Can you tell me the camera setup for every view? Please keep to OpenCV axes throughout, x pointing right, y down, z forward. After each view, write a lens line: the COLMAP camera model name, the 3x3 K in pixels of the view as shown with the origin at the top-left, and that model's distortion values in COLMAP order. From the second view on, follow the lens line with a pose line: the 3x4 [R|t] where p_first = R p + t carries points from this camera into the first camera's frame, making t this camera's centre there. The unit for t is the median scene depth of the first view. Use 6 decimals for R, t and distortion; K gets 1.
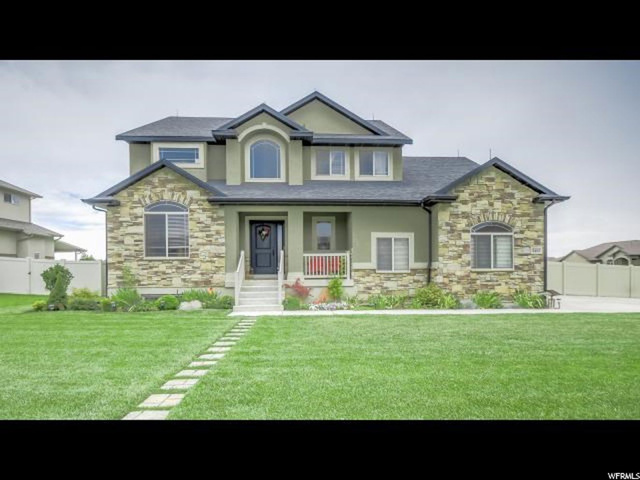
lens RADIAL K [[338.3, 0, 321.7], [0, 338.3, 264.6], [0, 0, 1]] dist [-0.006317, -0.000336]
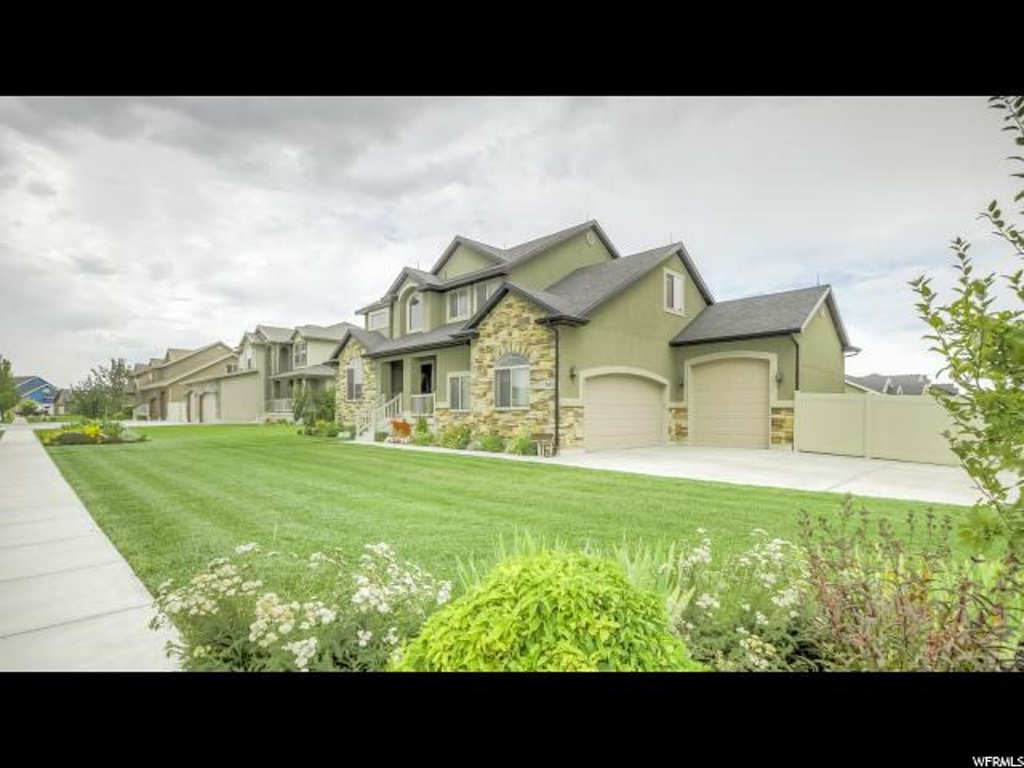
lens RADIAL K [[507.8, 0, 513.1], [0, 507.8, 389.0], [0, 0, 1]] dist [0.000184, -0.000004]
pose [[0.652902, -0.030834, -0.756814, 1.496241], [0.011961, 0.999466, -0.030402, 0.004283], [0.757348, 0.010797, 0.652922, 0.147714]]
